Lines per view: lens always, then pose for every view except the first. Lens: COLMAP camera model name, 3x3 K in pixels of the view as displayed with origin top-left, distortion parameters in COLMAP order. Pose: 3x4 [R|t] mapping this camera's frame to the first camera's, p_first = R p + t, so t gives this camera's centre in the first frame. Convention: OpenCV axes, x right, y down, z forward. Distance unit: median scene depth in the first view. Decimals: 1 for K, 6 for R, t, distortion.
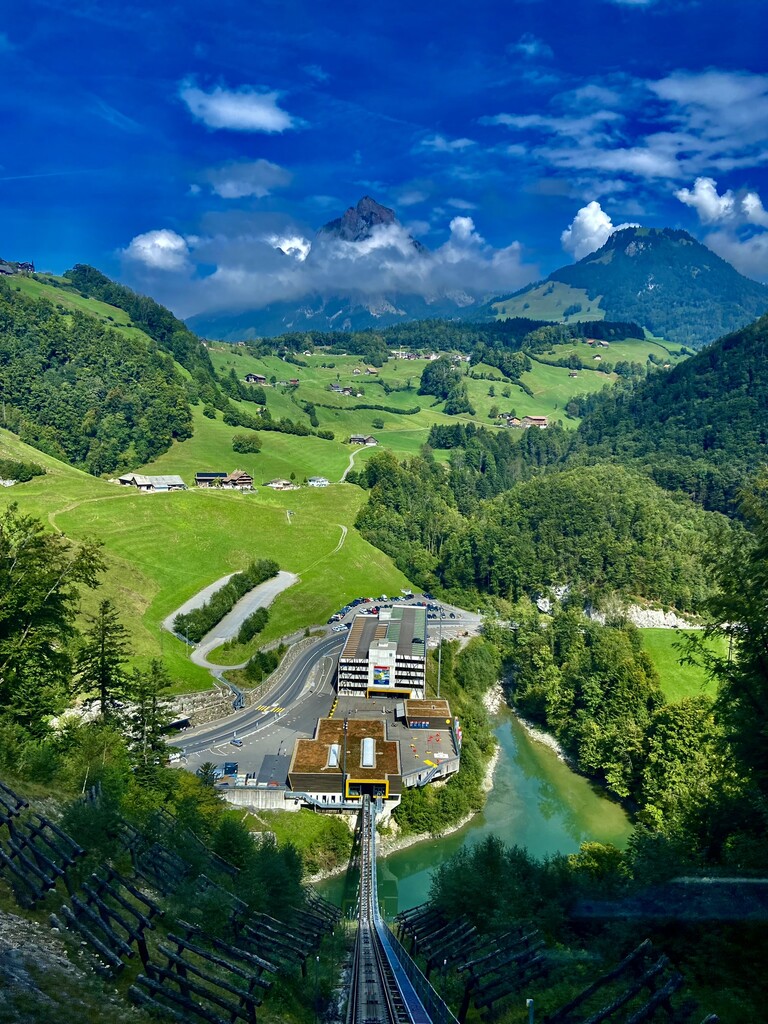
lens RADIAL K [[779.2, 0, 393.6], [0, 779.2, 512.7], [0, 0, 1]] dist [0.091493, -0.054841]
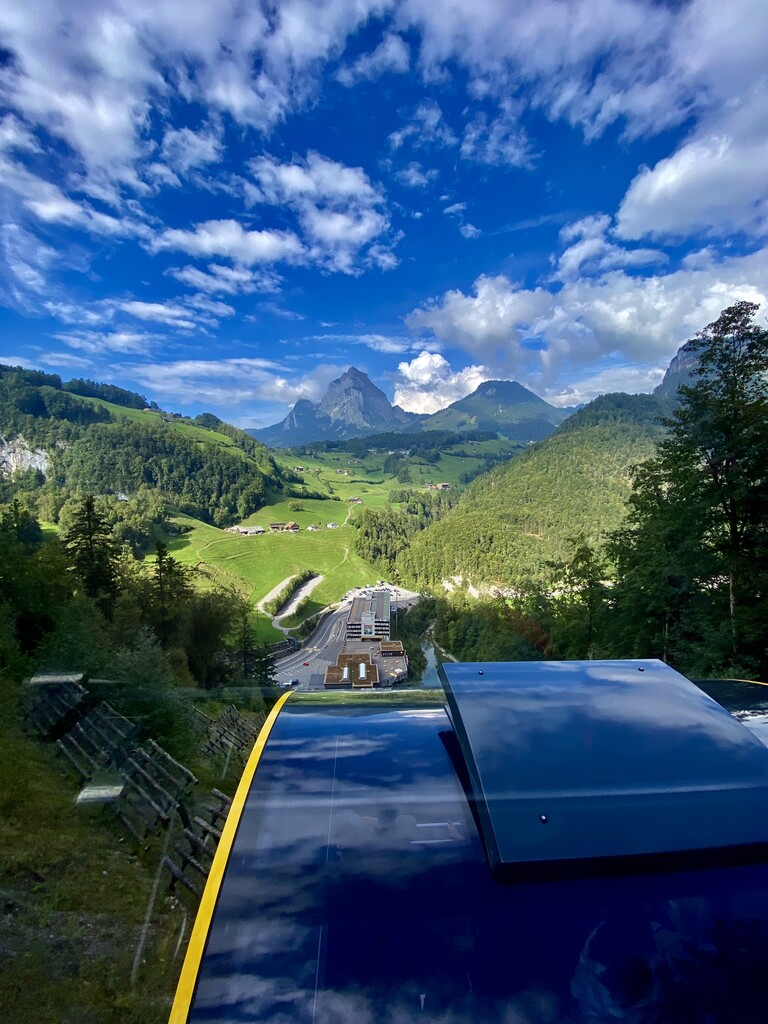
lens RADIAL K [[417.6, 0, 384.3], [0, 417.6, 510.9], [0, 0, 1]] dist [0.026268, 0.000056]
pose [[0.998966, -0.034419, 0.029692, 0.002624], [0.035778, 0.998277, -0.046518, -0.023935], [-0.028040, 0.047532, 0.998476, -0.045082]]
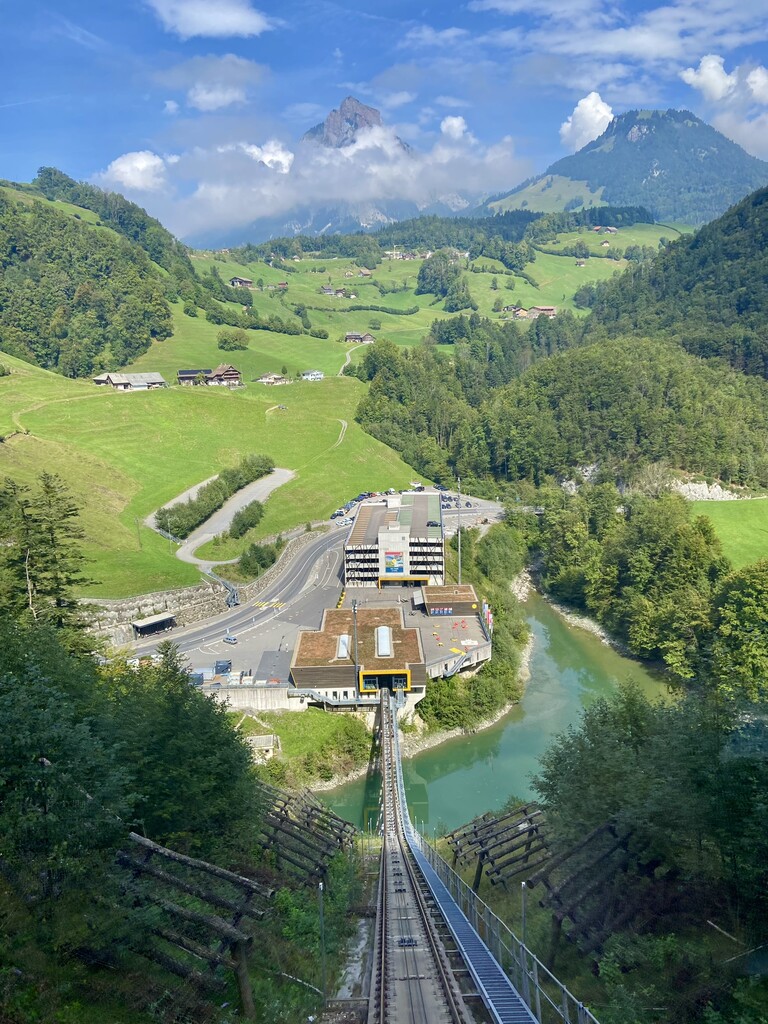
lens RADIAL K [[779.2, 0, 383.8], [0, 779.2, 512.2], [0, 0, 1]] dist [0.091493, -0.054841]
pose [[0.998332, -0.053865, -0.020760, -0.003189], [0.055619, 0.993824, 0.096025, 0.037337], [0.015459, -0.097019, 0.995162, 0.076720]]
